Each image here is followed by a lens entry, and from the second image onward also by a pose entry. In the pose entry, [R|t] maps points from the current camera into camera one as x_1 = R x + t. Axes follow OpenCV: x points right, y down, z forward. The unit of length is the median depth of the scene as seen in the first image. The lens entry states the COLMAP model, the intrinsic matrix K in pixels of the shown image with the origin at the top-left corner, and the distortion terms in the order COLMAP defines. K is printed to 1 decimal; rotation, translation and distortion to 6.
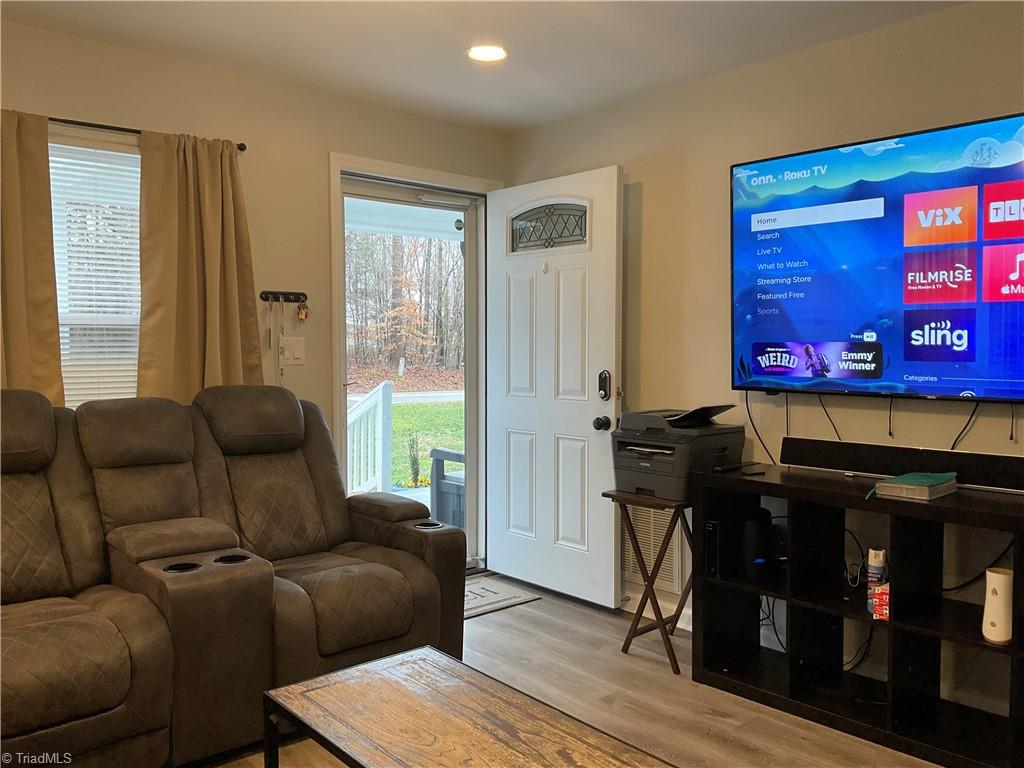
lens RADIAL K [[848.2, 0, 514.6], [0, 848.2, 378.5], [0, 0, 1]] dist [0.099953, -0.179352]
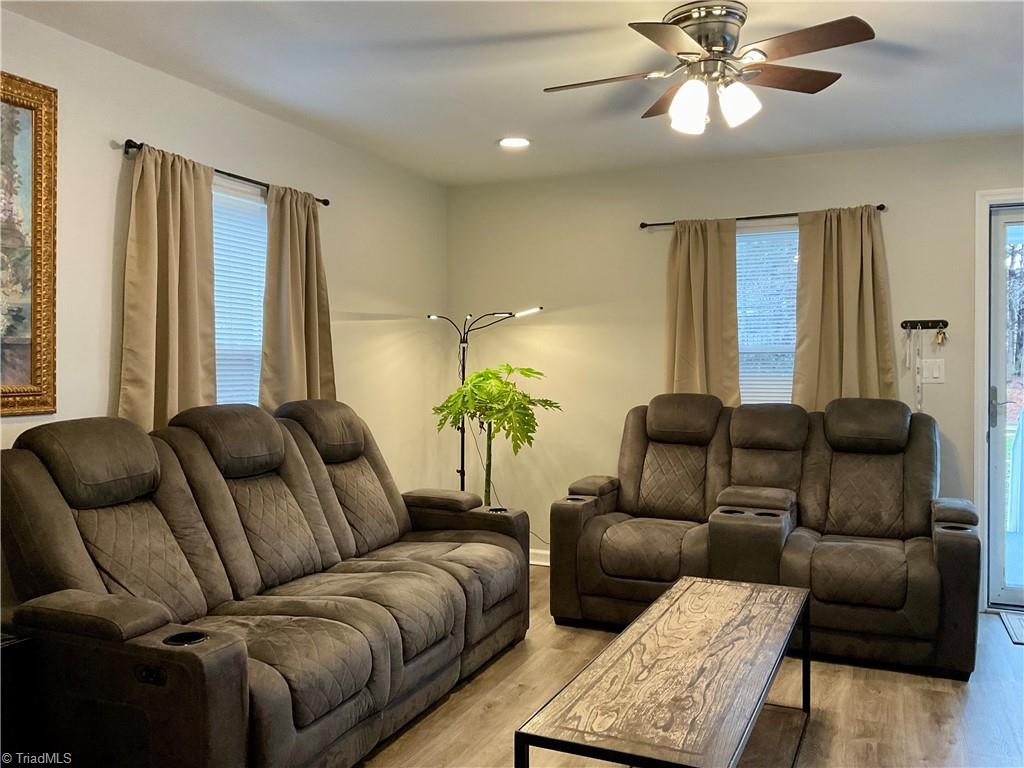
lens RADIAL K [[857.0, 0, 507.7], [0, 857.0, 377.8], [0, 0, 1]] dist [0.028800, -0.057937]
pose [[0.419420, 0.008943, -0.907748, 0.633451], [-0.034065, 0.999402, -0.005893, 0.003588], [0.907153, 0.033394, 0.419474, -0.004250]]
